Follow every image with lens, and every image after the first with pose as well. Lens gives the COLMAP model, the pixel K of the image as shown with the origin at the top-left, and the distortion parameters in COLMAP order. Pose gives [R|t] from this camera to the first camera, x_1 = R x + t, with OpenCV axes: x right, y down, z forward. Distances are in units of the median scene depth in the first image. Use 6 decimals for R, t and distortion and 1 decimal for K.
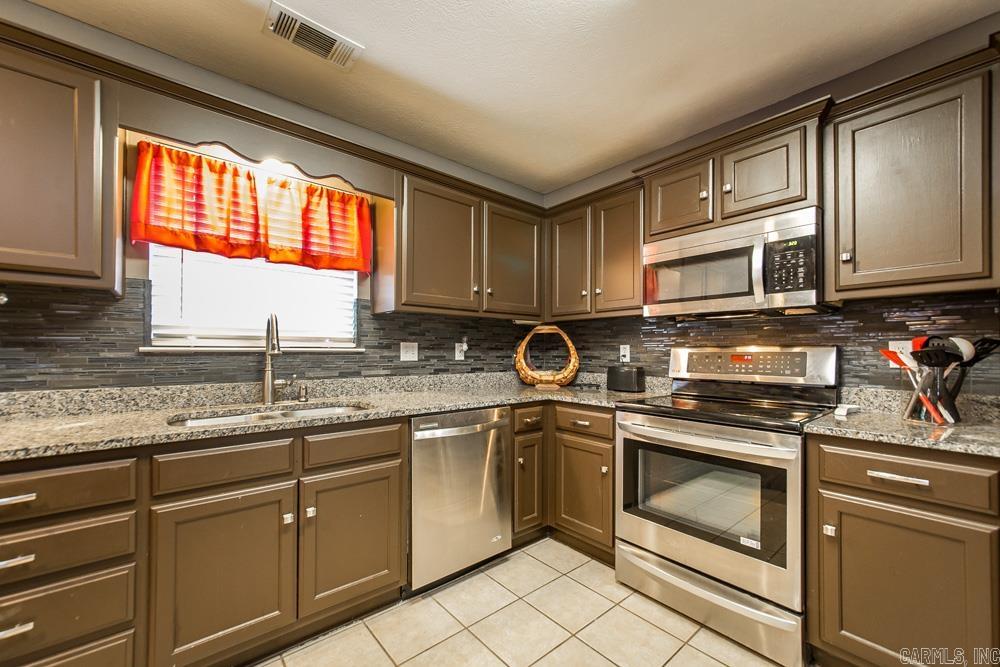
lens RADIAL K [[396.6, 0, 498.3], [0, 396.6, 345.2], [0, 0, 1]] dist [-0.000393, 0.000055]
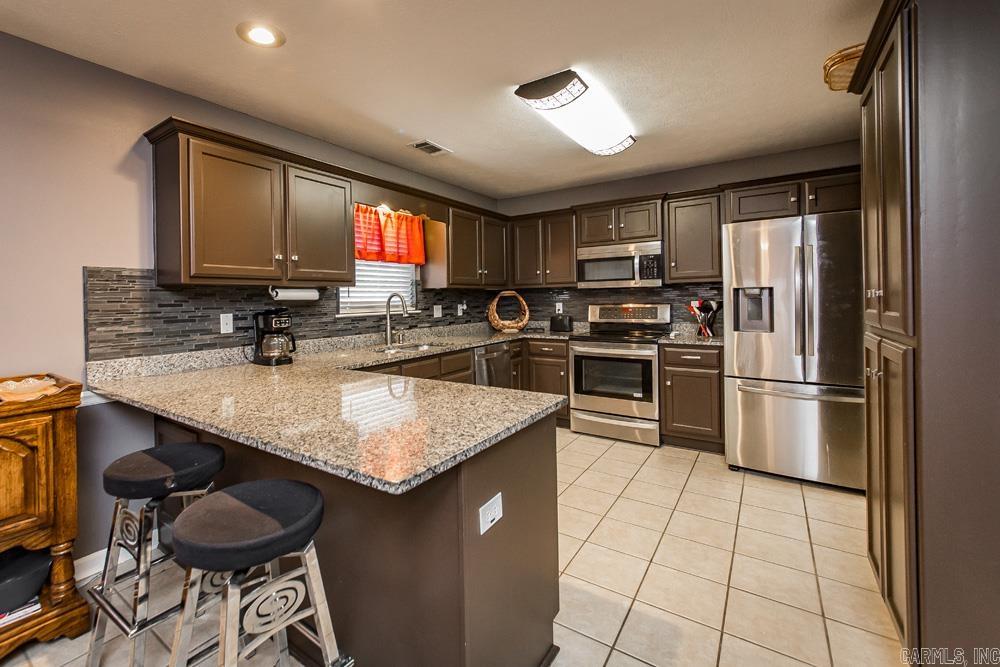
lens RADIAL K [[445.8, 0, 447.4], [0, 445.8, 295.3], [0, 0, 1]] dist [0.002192, 0.000184]
pose [[0.971263, -0.020457, 0.237127, -0.729999], [0.019227, 0.999787, 0.007499, -0.071906], [-0.237230, -0.002724, 0.971450, -0.870007]]
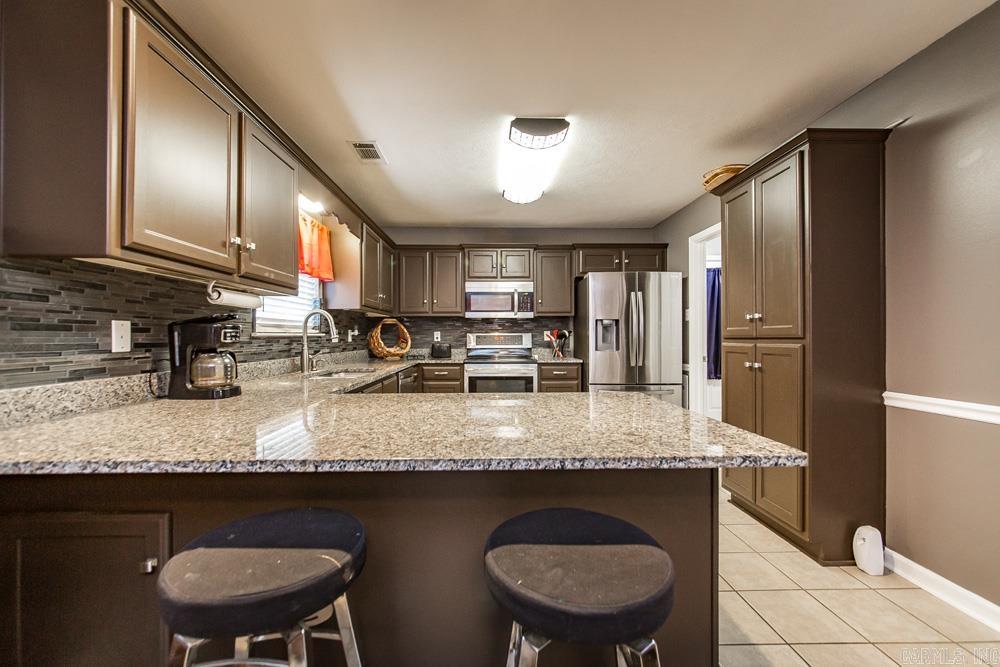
lens RADIAL K [[405.4, 0, 500.0], [0, 405.4, 333.5], [0, 0, 1]] dist [0.000324, 0.000148]
pose [[0.619594, 0.000107, 0.784922, -1.202790], [-0.007756, 0.999952, 0.005986, -0.006648], [-0.784884, -0.009797, 0.619565, -0.431658]]
